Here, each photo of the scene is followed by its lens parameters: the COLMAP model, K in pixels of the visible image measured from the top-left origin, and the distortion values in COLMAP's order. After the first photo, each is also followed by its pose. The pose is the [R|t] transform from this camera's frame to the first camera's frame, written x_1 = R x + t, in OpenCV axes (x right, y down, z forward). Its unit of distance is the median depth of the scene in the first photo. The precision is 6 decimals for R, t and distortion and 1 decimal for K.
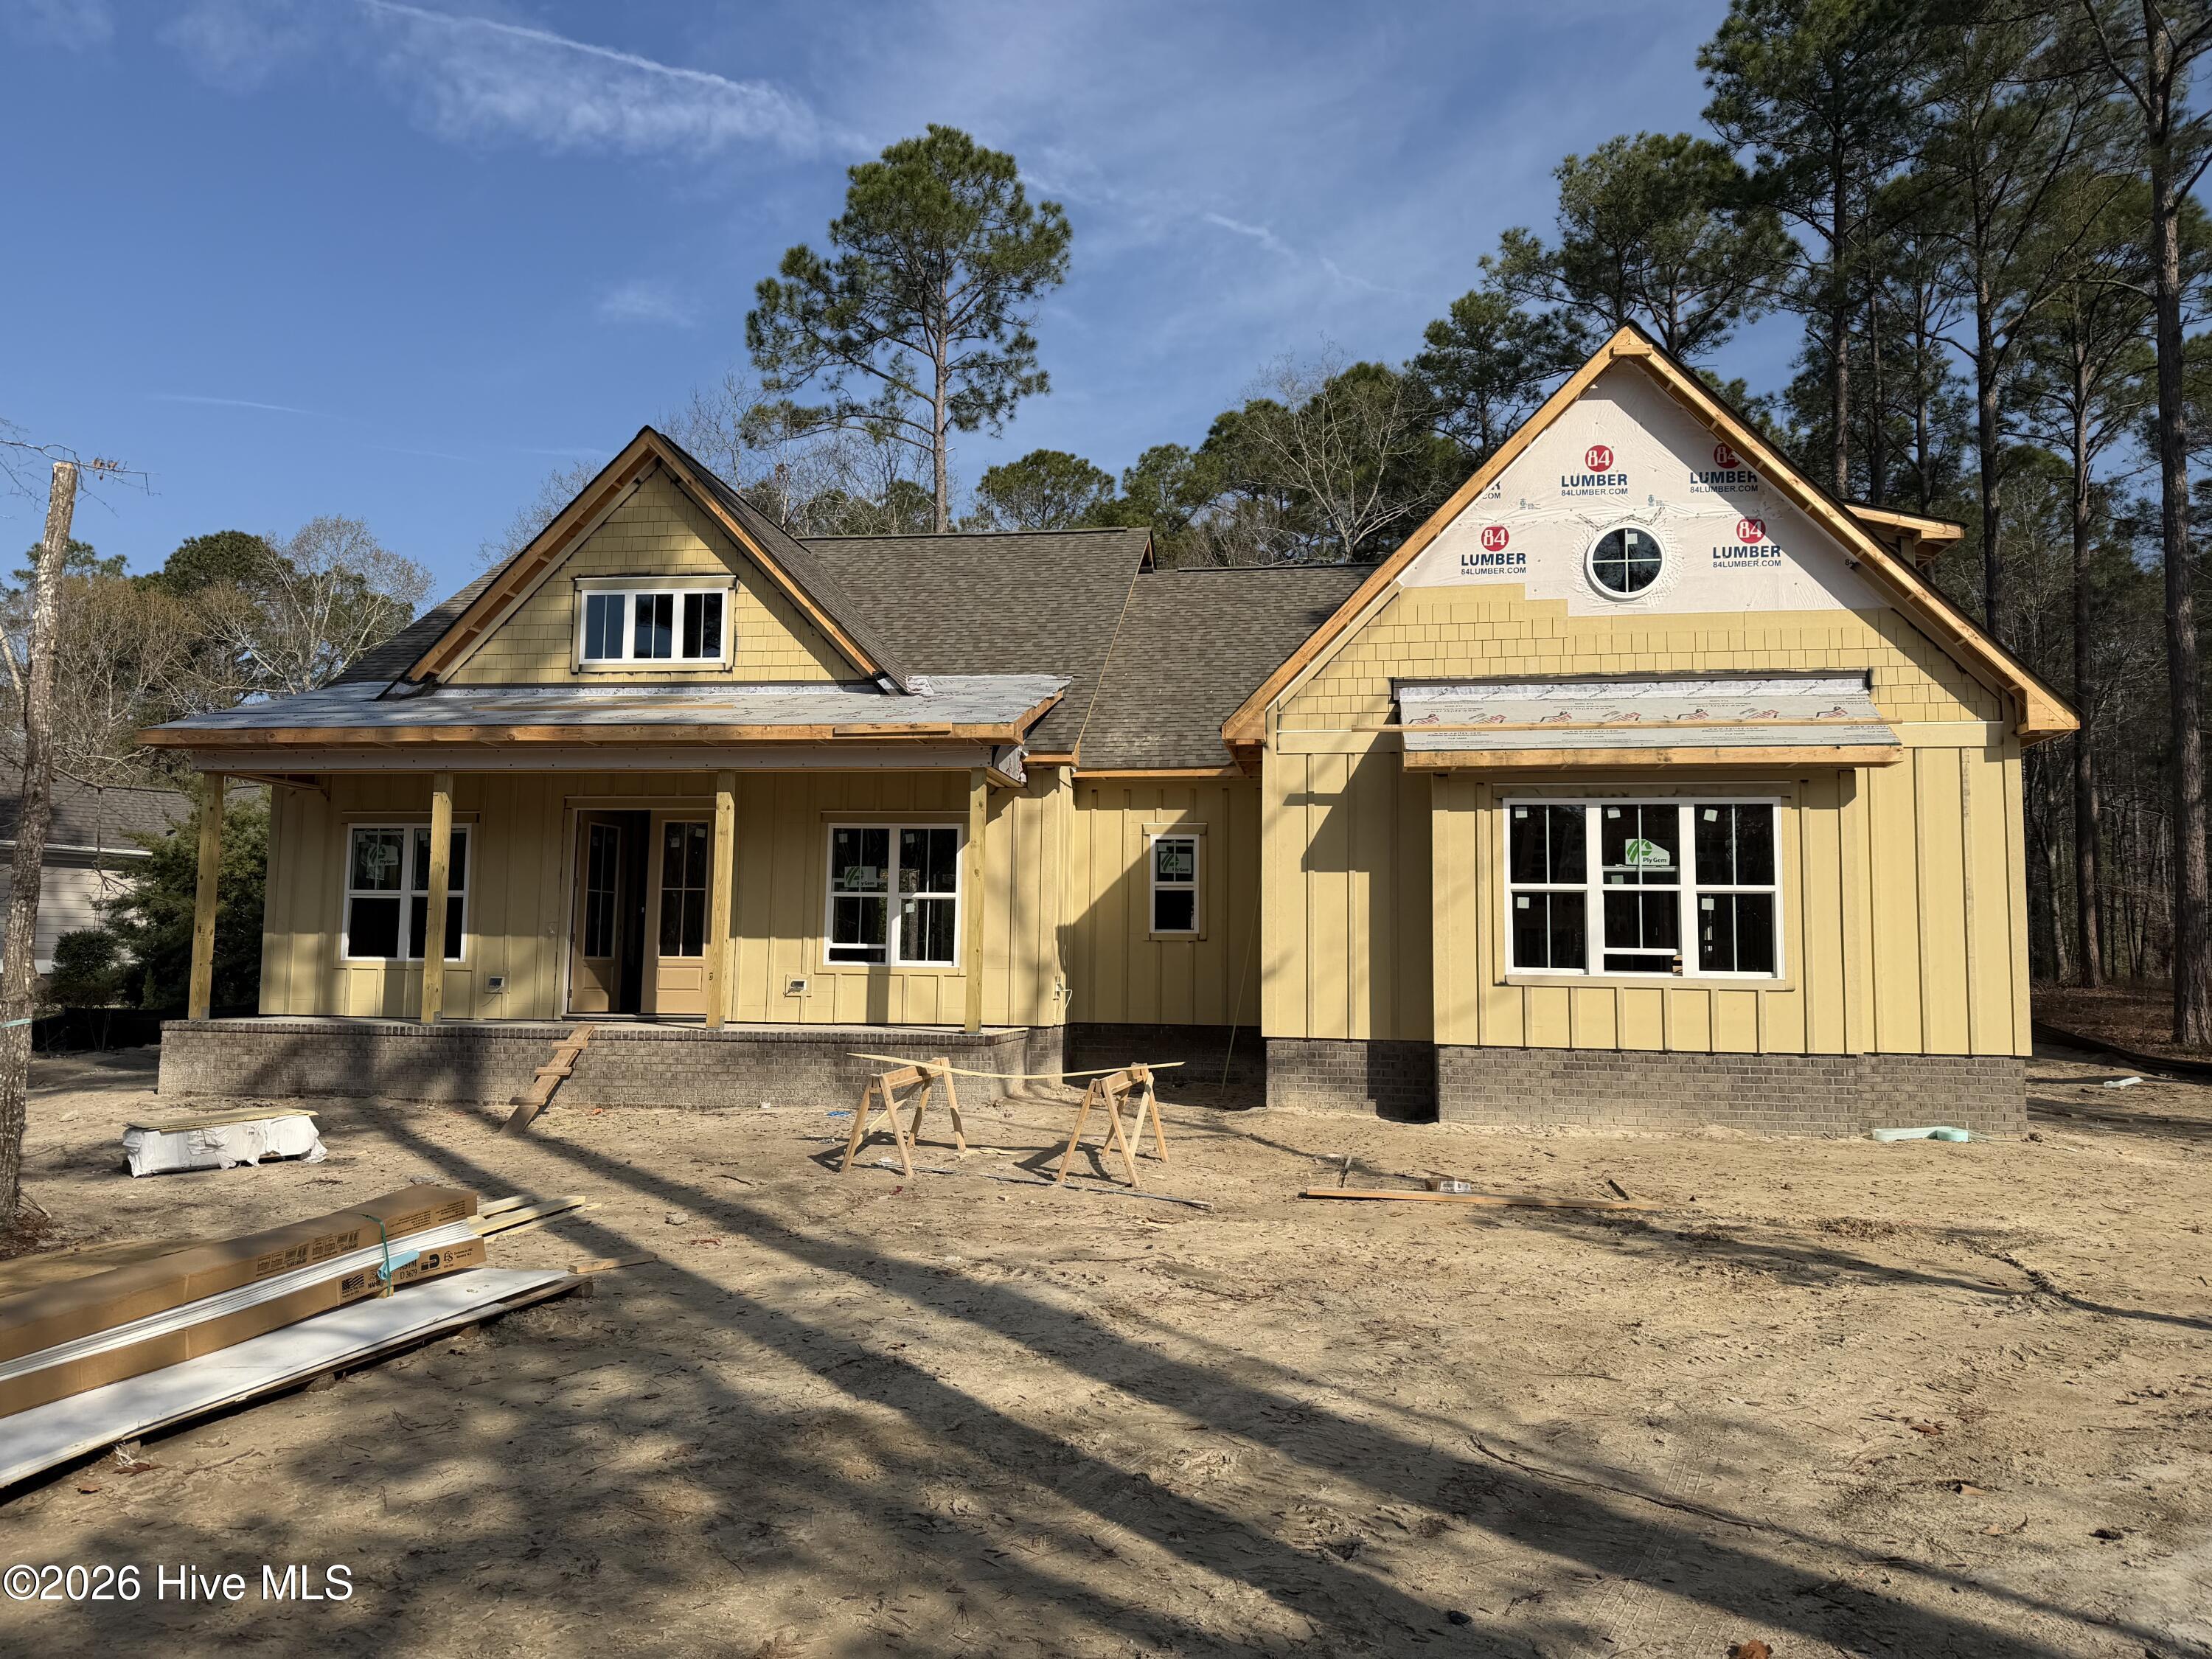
lens RADIAL K [[1523.0, 0, 1123.6], [0, 1523.0, 837.7], [0, 0, 1]] dist [0.075850, -0.114166]
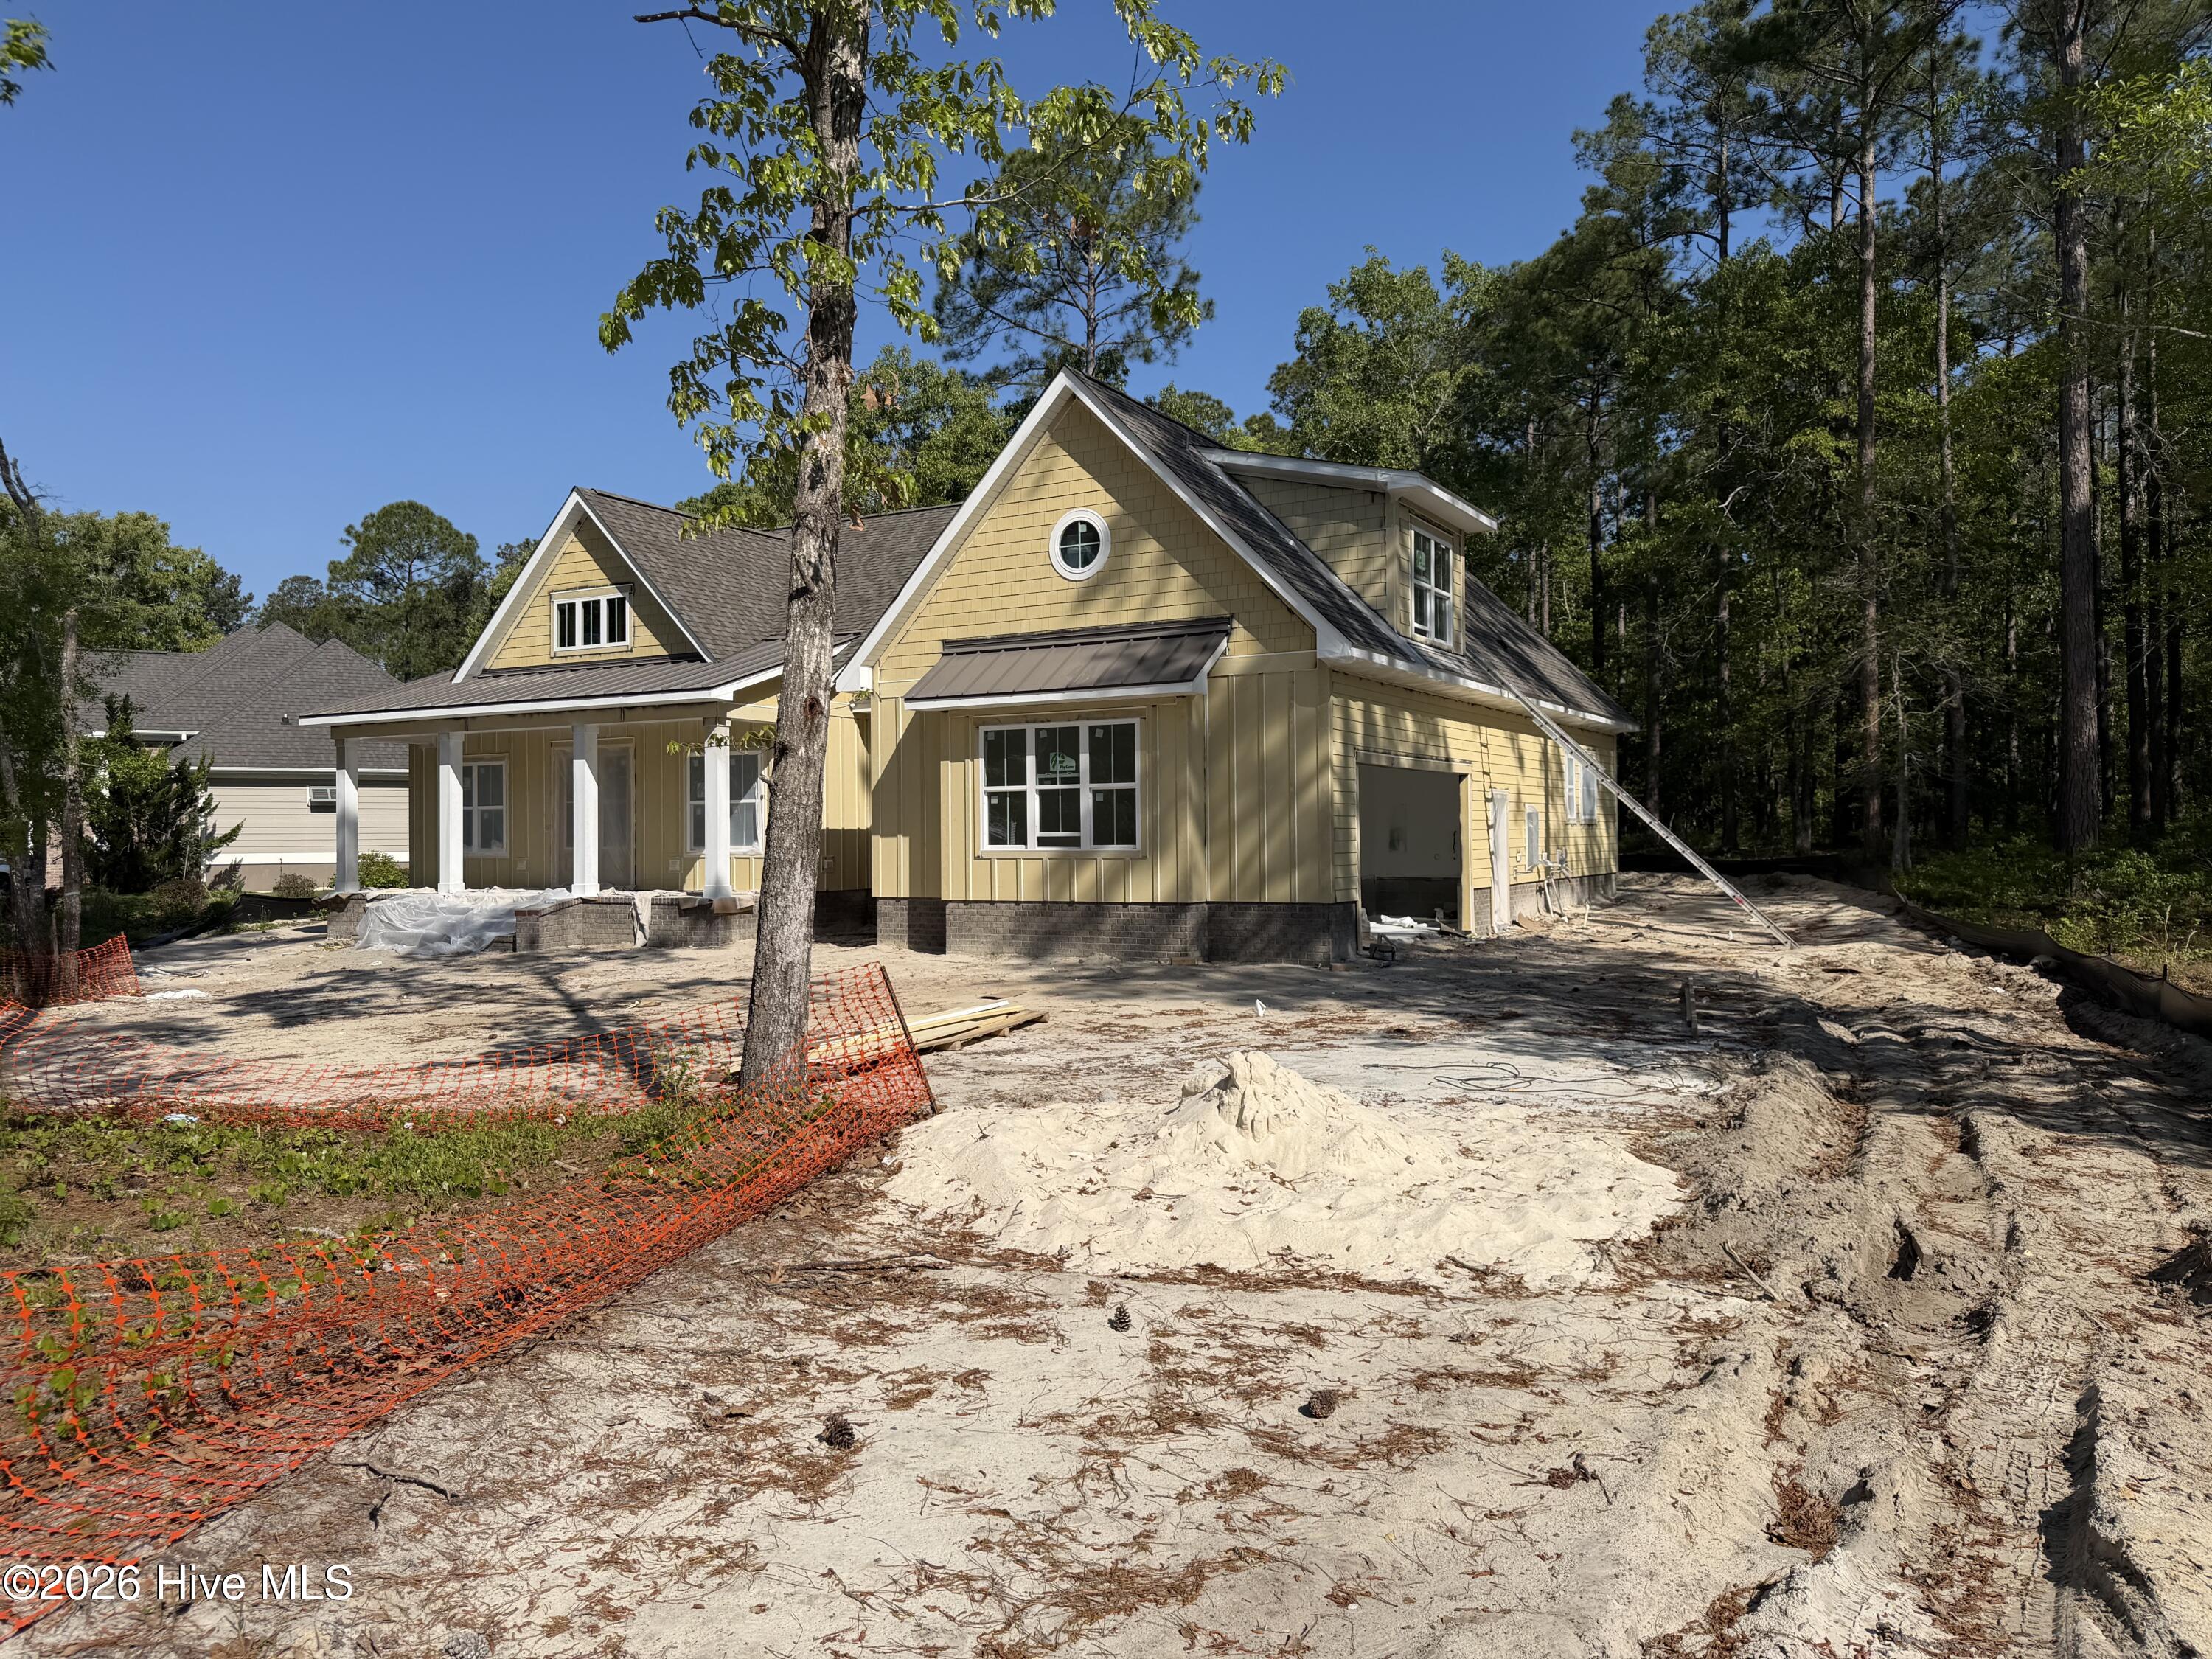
lens RADIAL K [[1606.7, 0, 1107.1], [0, 1606.7, 810.9], [0, 0, 1]] dist [0.099850, -0.148568]
pose [[0.931500, -0.028334, -0.362636, 0.770612], [0.051640, 0.997165, 0.054735, -0.019977], [0.360057, -0.069713, 0.930322, -0.297630]]
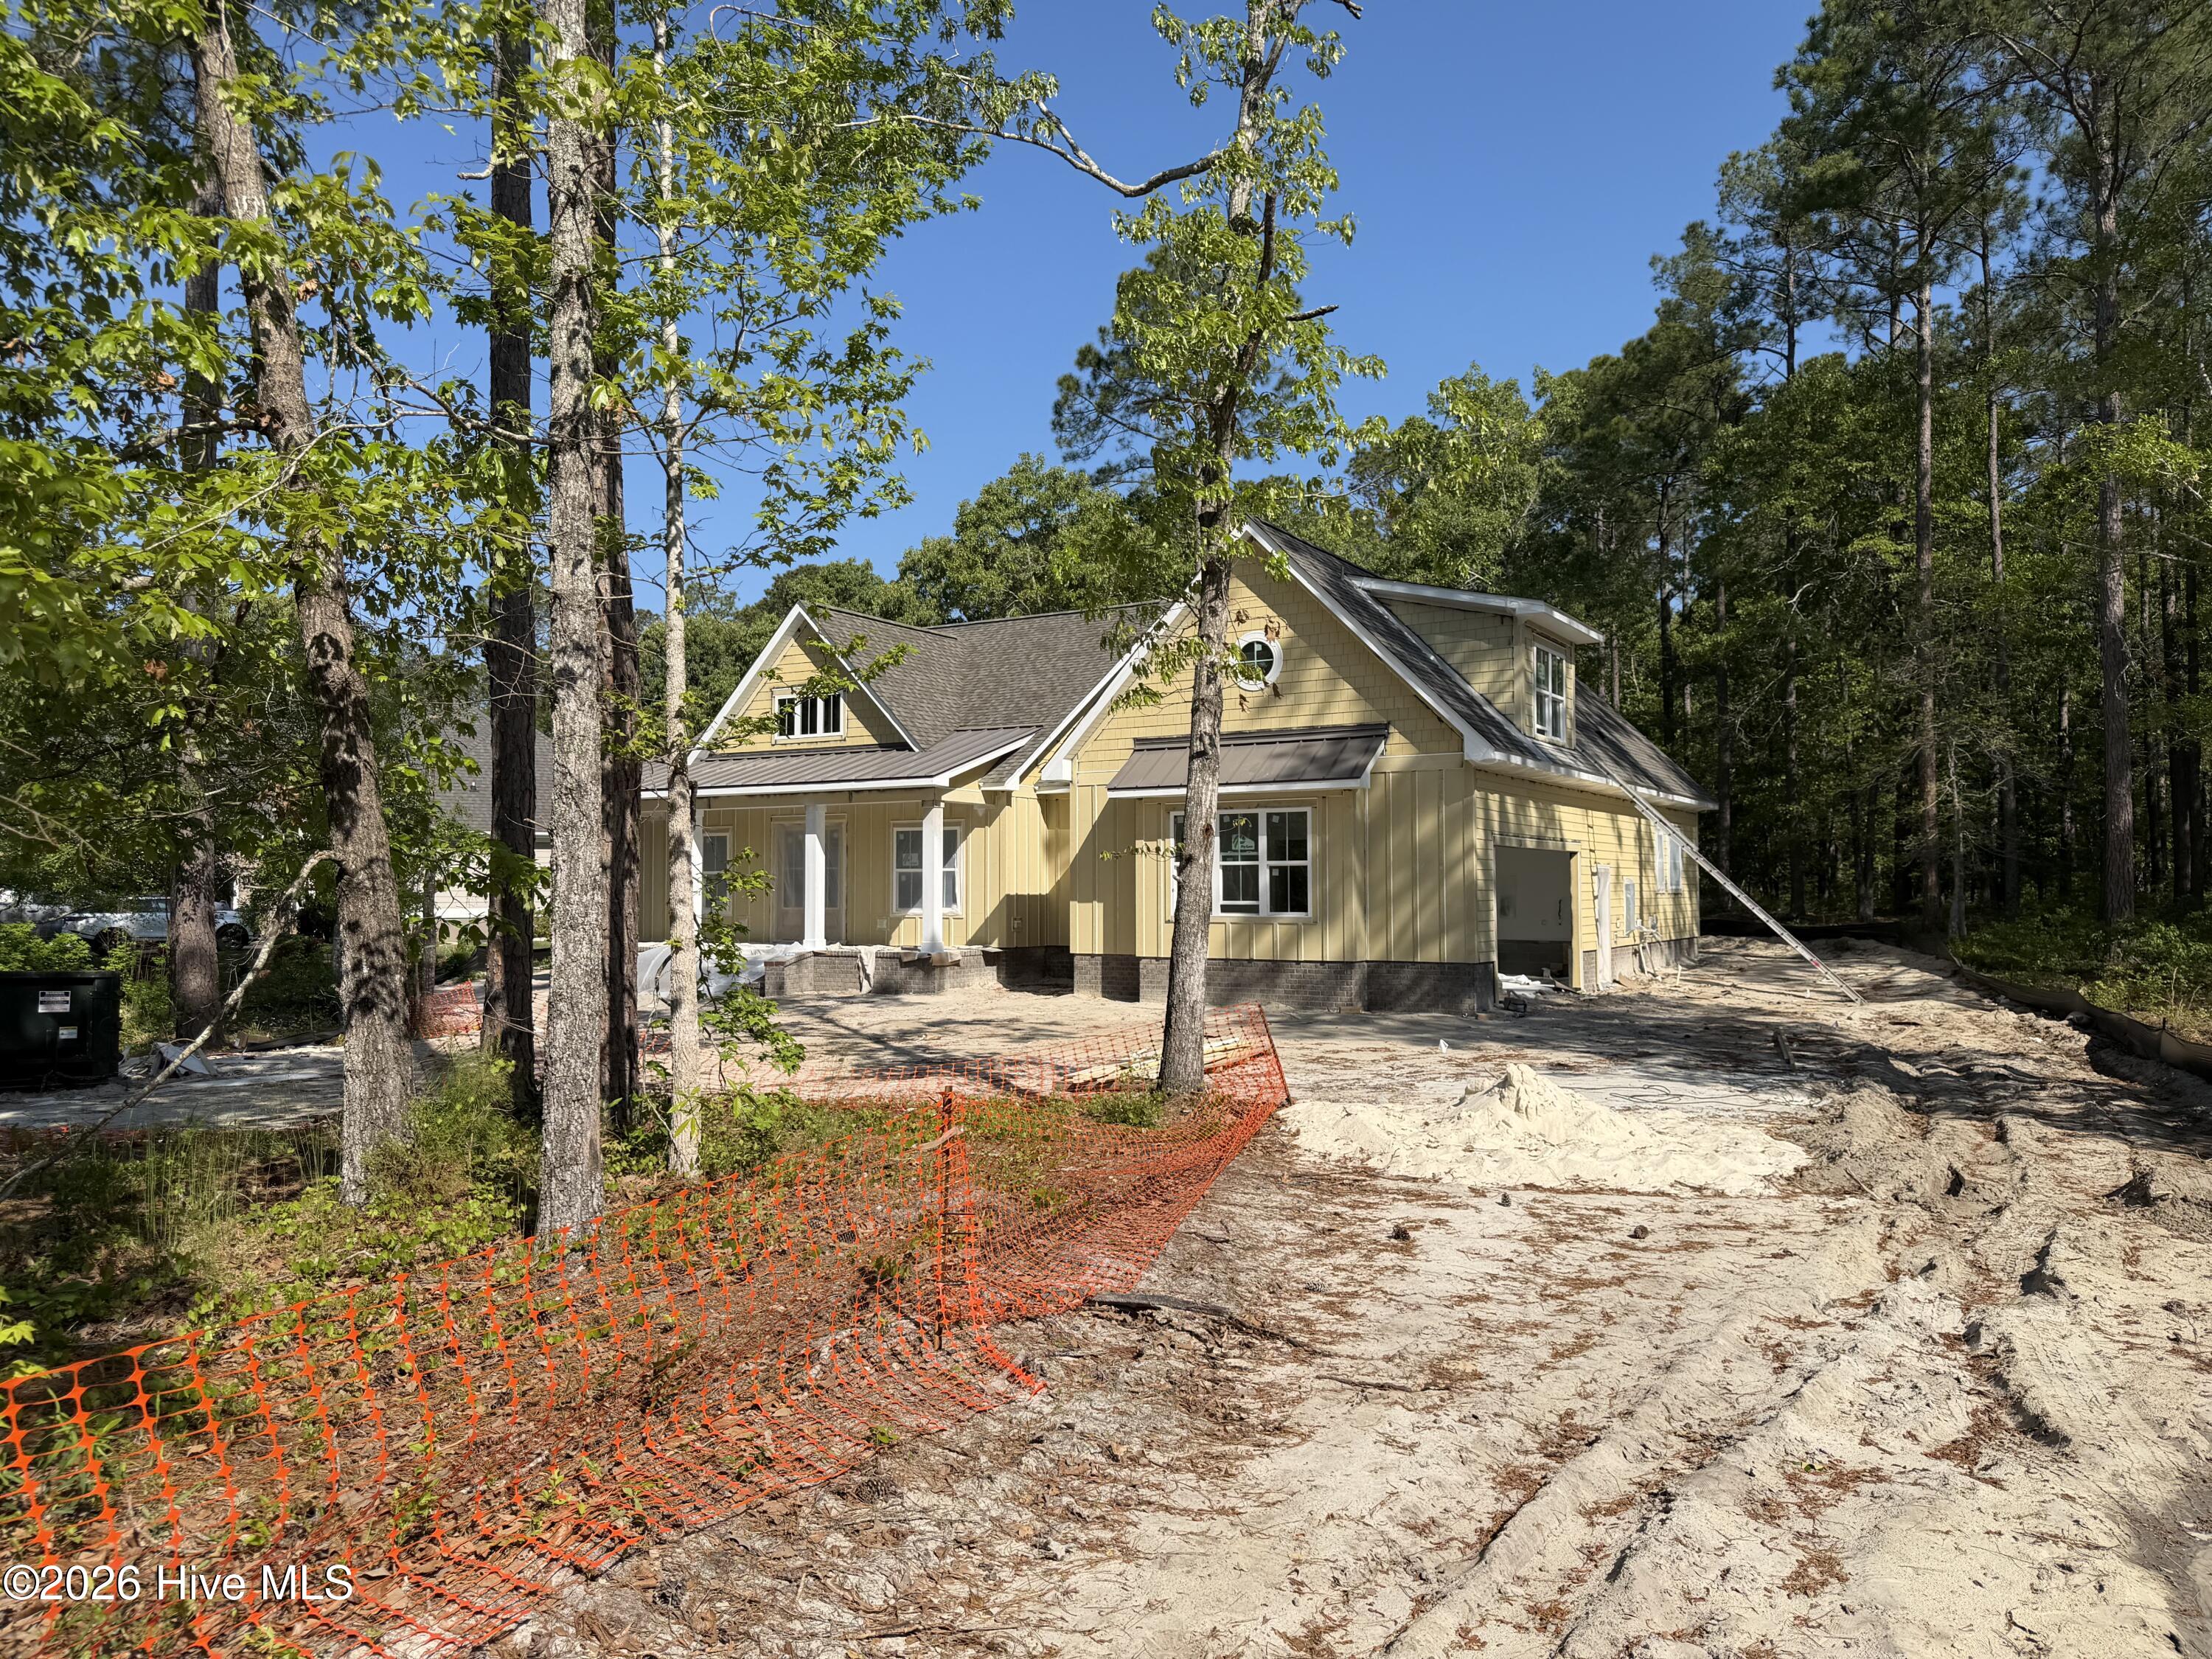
lens RADIAL K [[1605.6, 0, 1091.3], [0, 1605.6, 836.0], [0, 0, 1]] dist [0.059276, -0.082334]
pose [[0.917067, -0.029349, -0.397651, 0.751261], [0.047095, 0.998280, 0.034931, -0.056023], [0.395942, -0.050761, 0.916872, -0.569558]]
